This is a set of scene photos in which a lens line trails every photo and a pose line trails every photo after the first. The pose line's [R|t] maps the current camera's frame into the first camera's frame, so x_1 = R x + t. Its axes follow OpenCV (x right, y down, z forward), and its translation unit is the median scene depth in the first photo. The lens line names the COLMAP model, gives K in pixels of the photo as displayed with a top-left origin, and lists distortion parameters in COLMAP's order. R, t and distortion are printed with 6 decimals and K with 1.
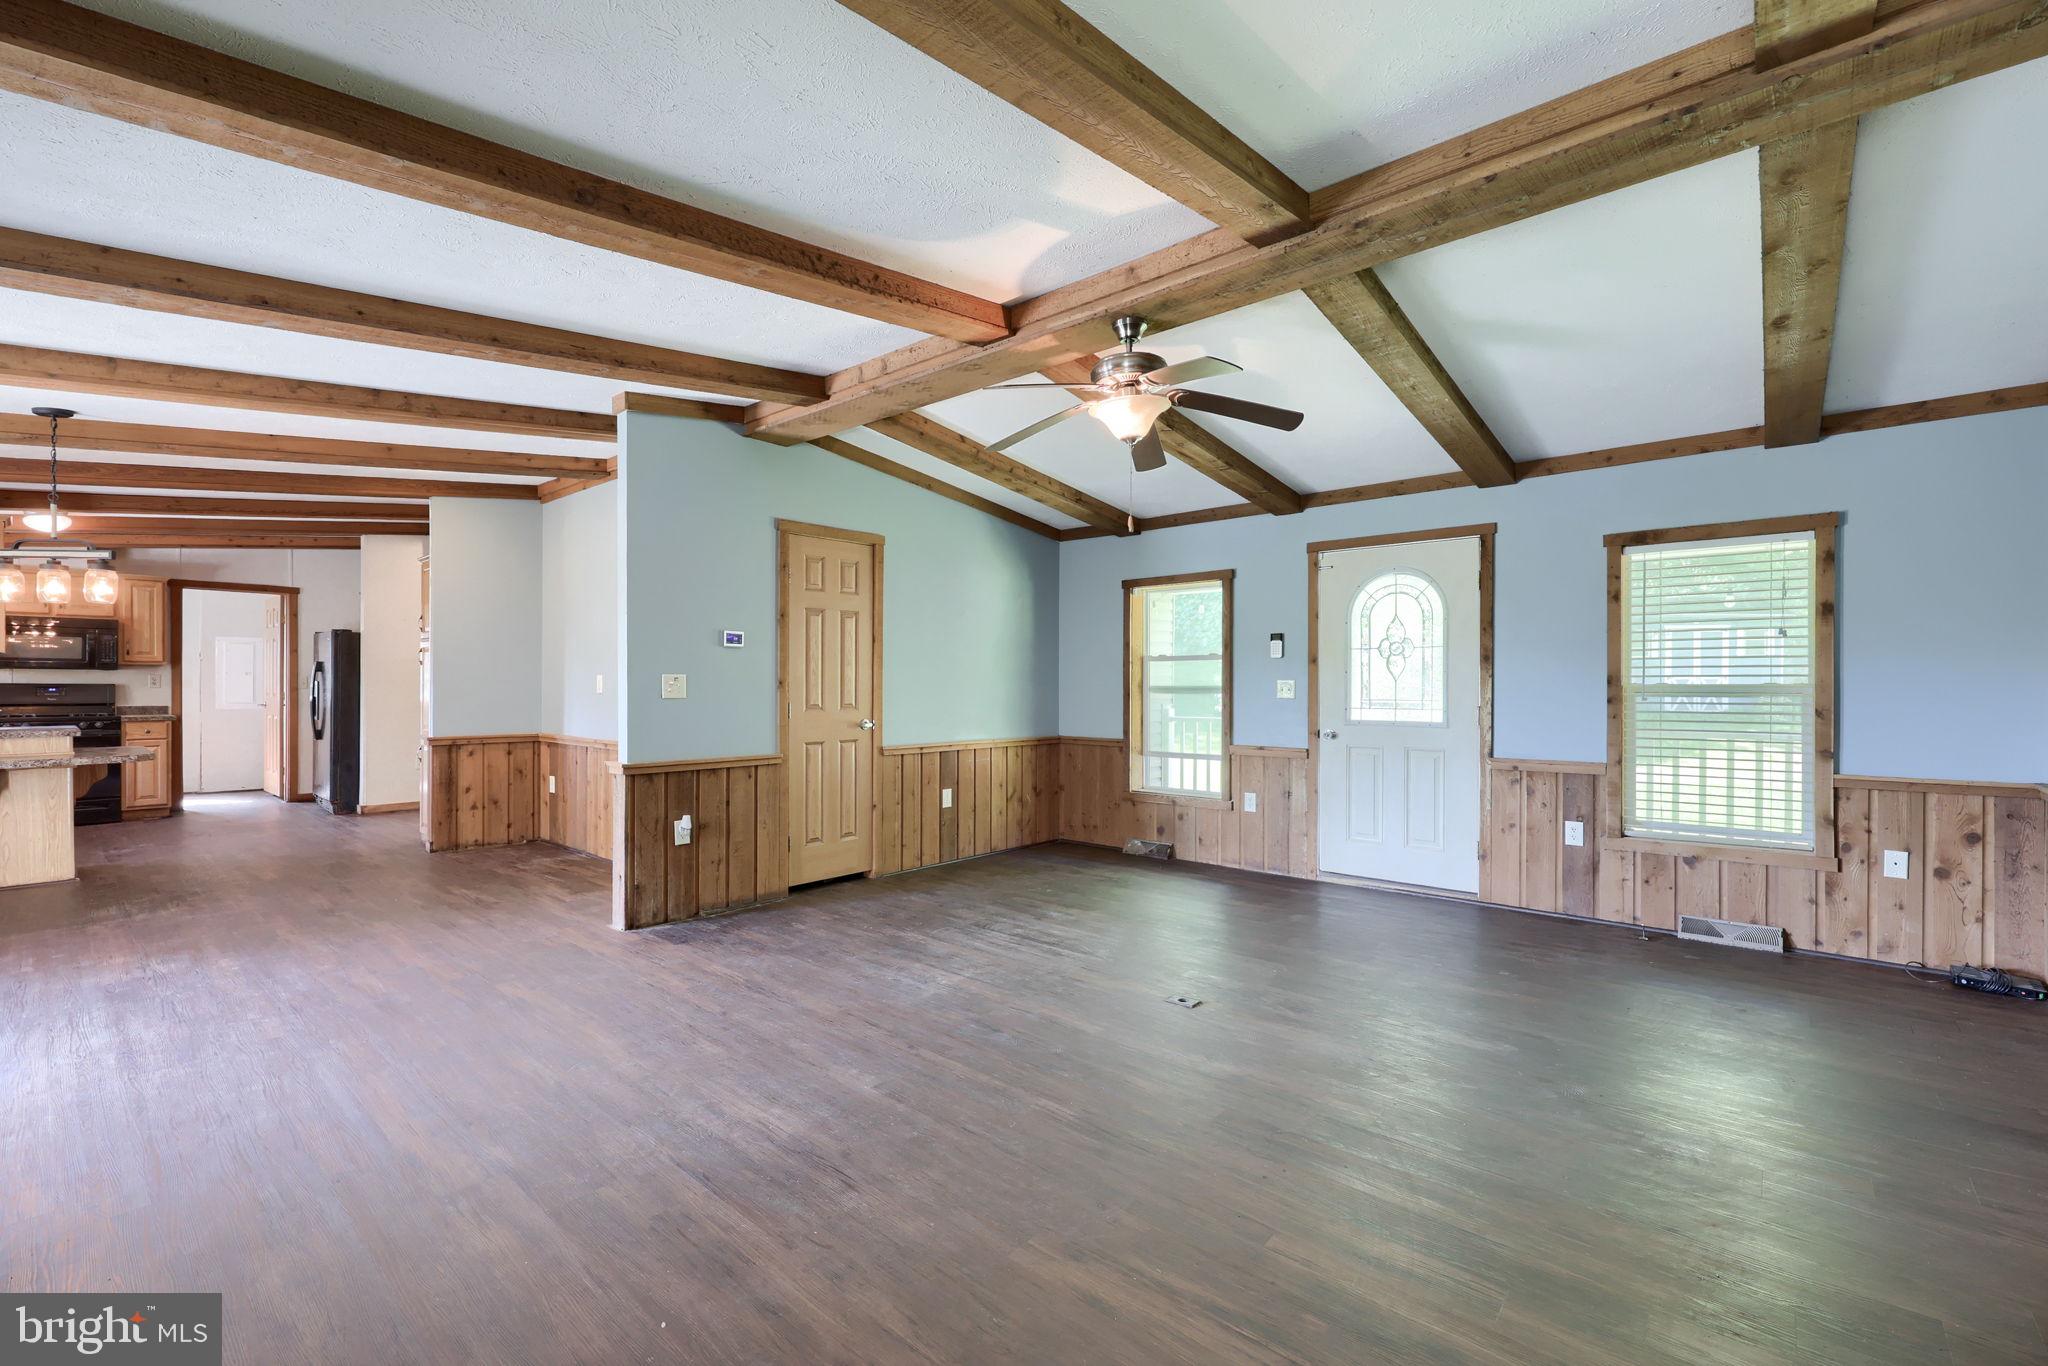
lens RADIAL K [[868.2, 0, 1024.0], [0, 868.2, 683.0], [0, 0, 1]] dist [0.020136, 0.000171]
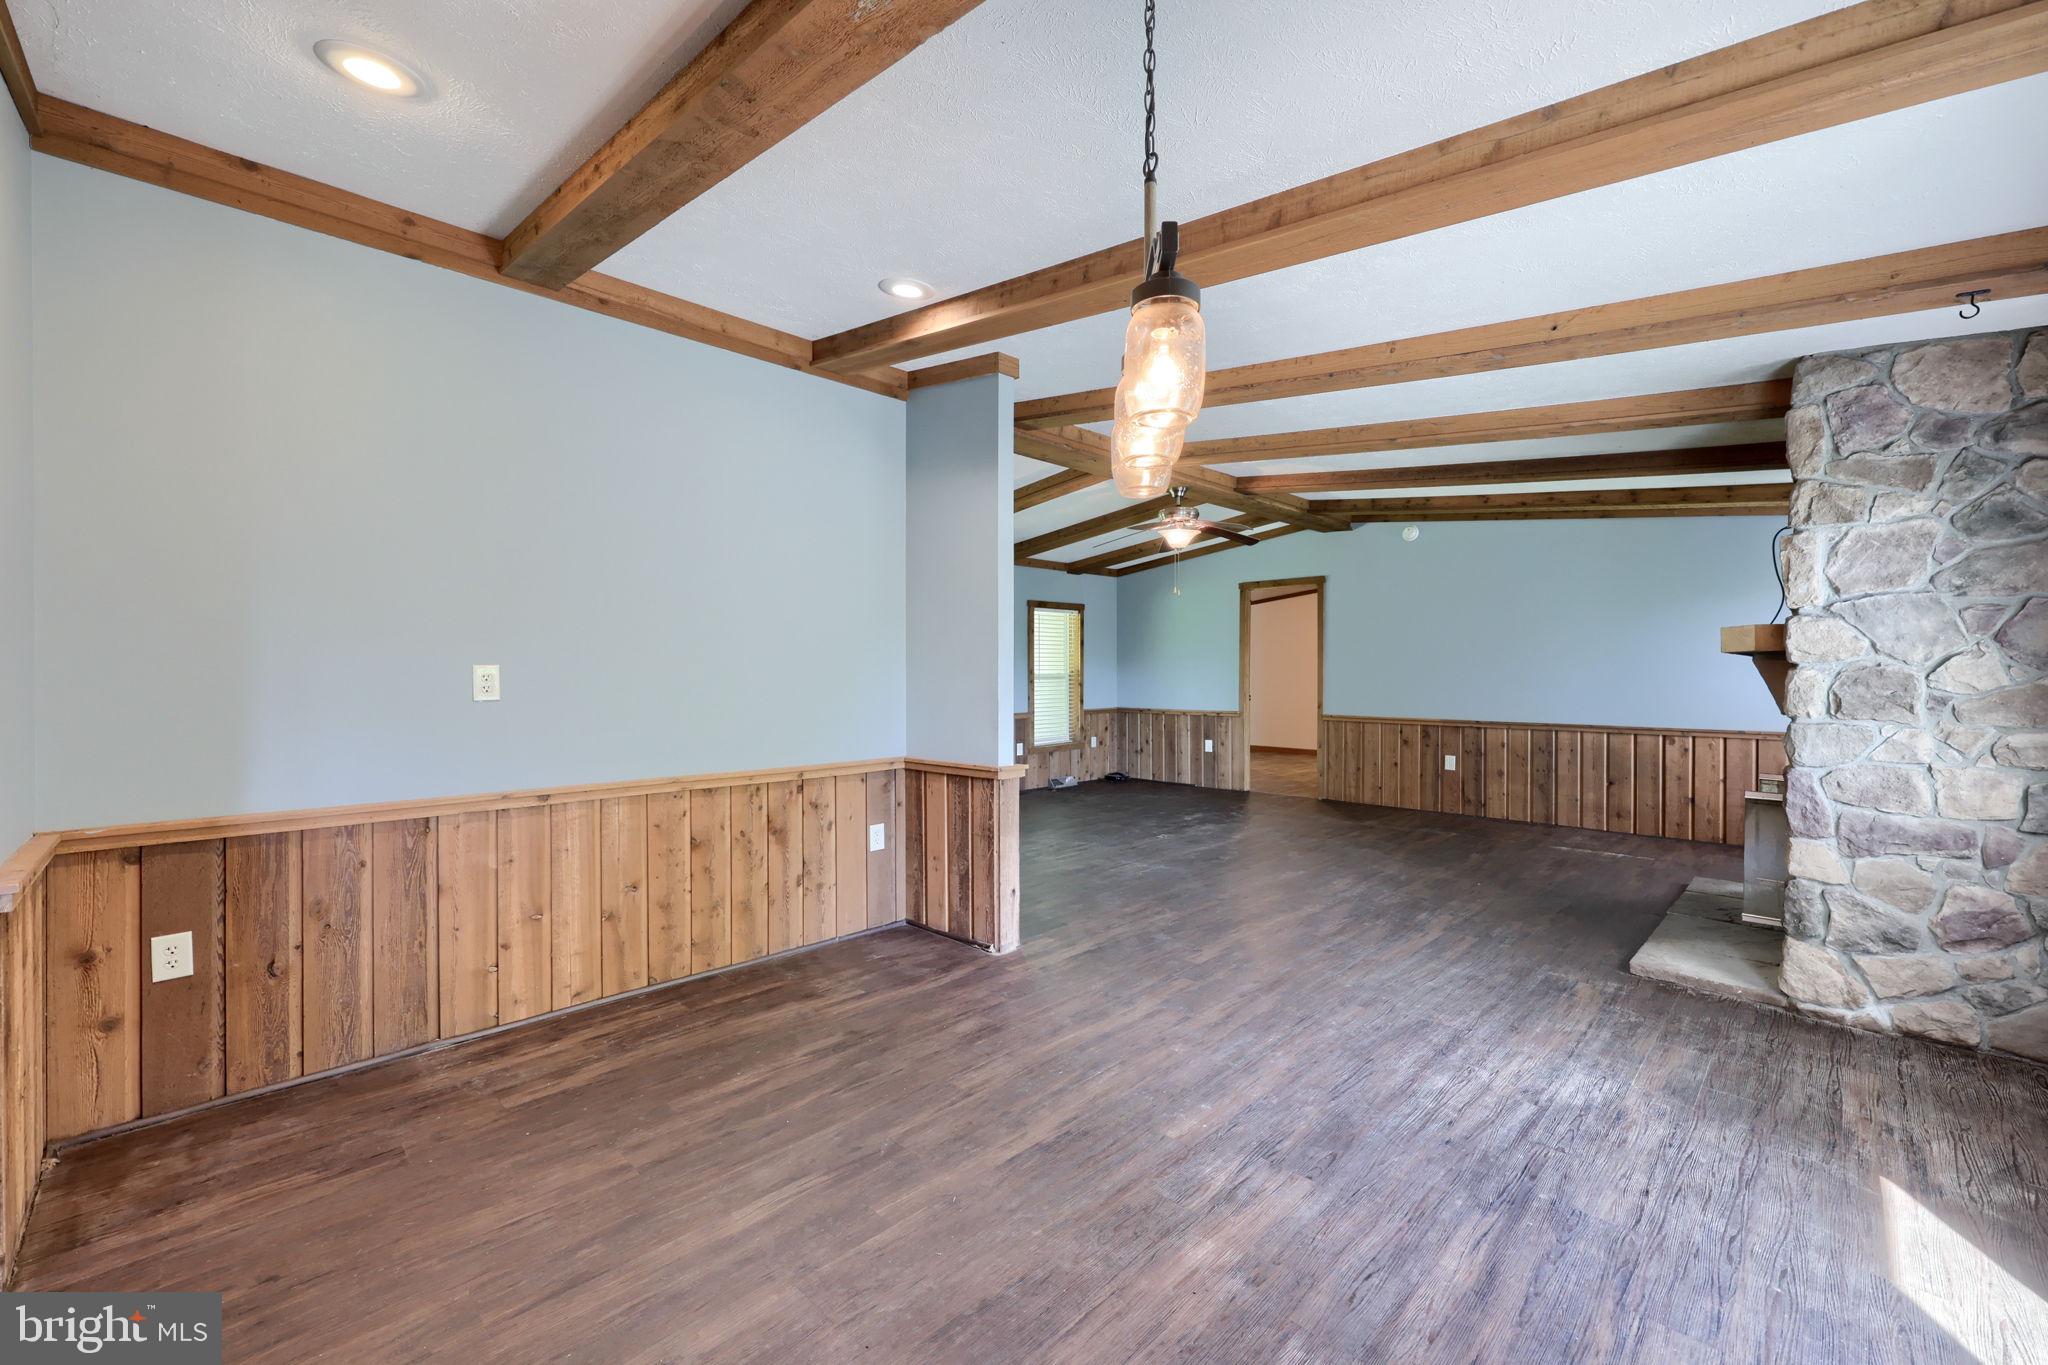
lens RADIAL K [[868.2, 0, 1024.0], [0, 868.2, 682.5], [0, 0, 1]] dist [0.020136, 0.000171]
pose [[0.014869, -0.005784, 0.999873, -1.587456], [0.002235, 0.999981, 0.005752, 0.013741], [-0.999887, 0.002149, 0.014882, 1.168231]]
